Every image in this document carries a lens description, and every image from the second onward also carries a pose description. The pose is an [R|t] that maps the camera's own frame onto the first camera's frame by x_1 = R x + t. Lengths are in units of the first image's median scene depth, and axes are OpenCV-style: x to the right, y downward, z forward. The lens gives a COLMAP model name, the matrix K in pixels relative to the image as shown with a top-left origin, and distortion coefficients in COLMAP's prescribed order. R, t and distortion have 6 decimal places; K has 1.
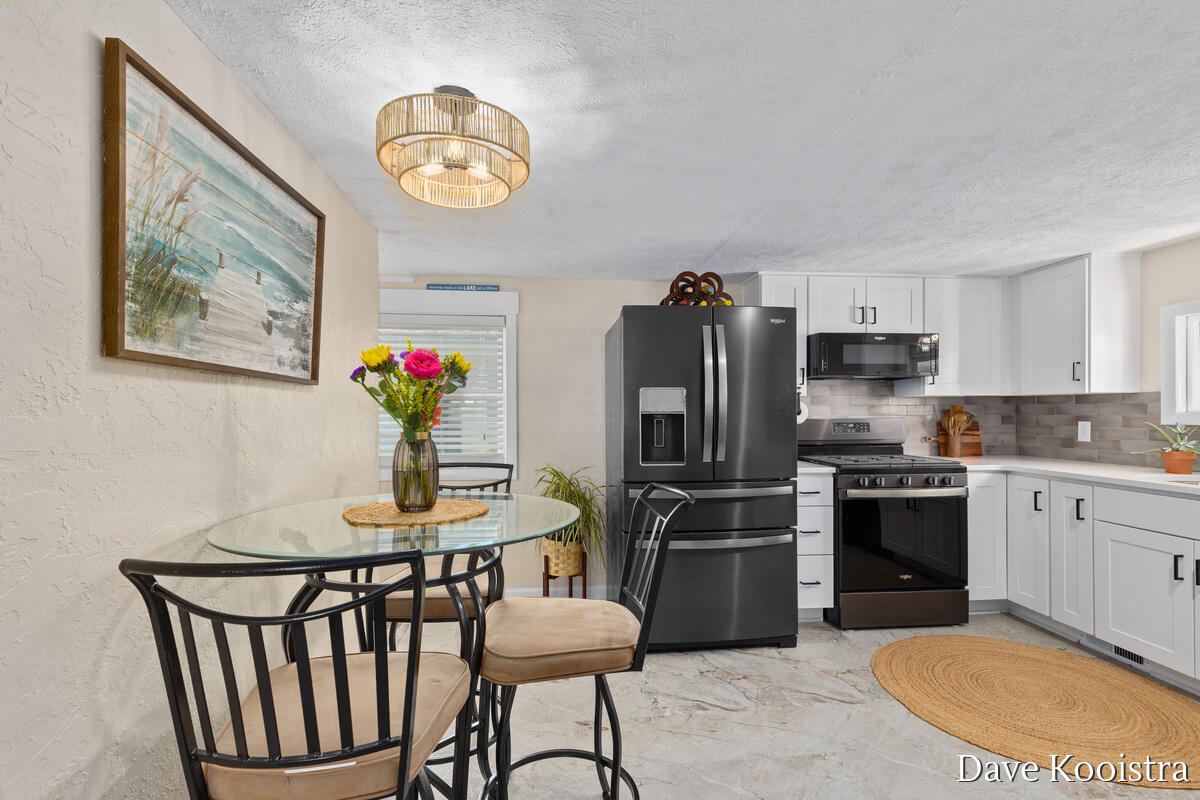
lens RADIAL K [[549.4, 0, 596.2], [0, 549.4, 410.9], [0, 0, 1]] dist [0.010629, -0.000415]
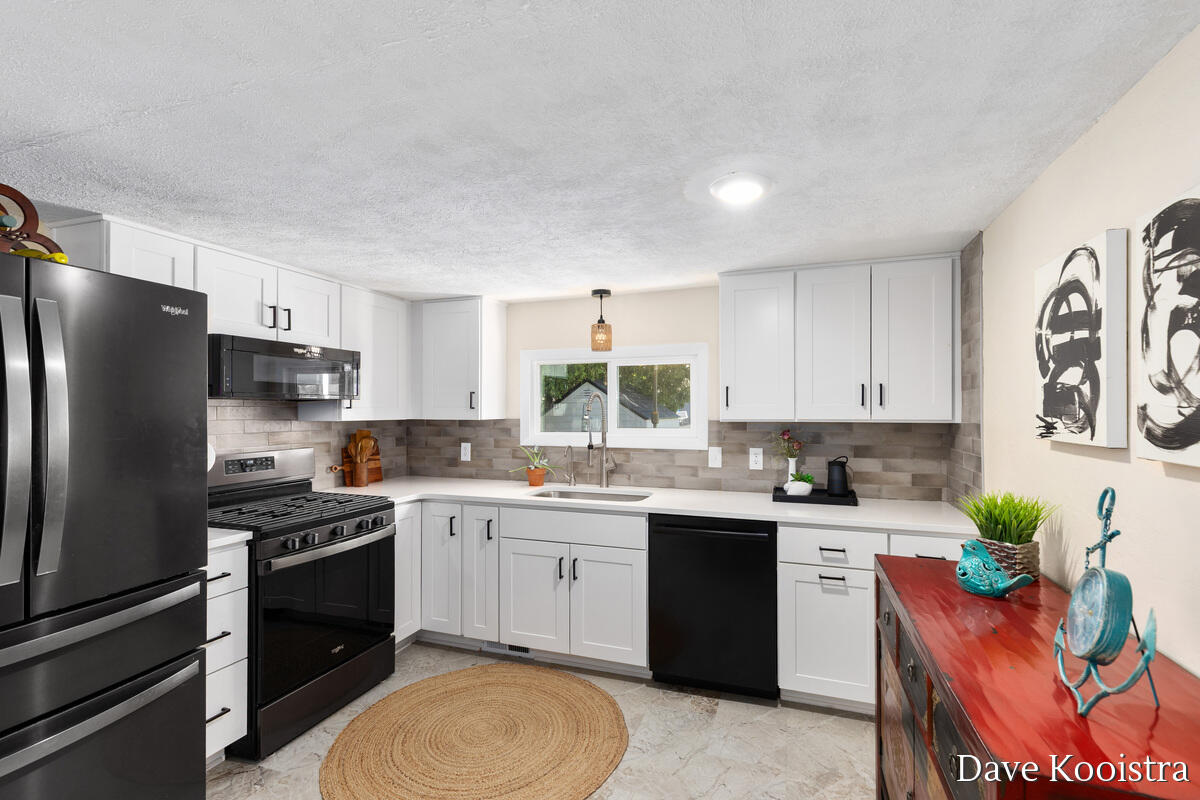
lens RADIAL K [[549.4, 0, 600.2], [0, 549.4, 405.9], [0, 0, 1]] dist [0.010629, -0.000415]
pose [[0.414146, 0.005671, 0.910193, -0.021157], [-0.001587, 0.999984, -0.005508, -0.052770], [-0.910209, 0.000836, 0.414148, 0.304918]]
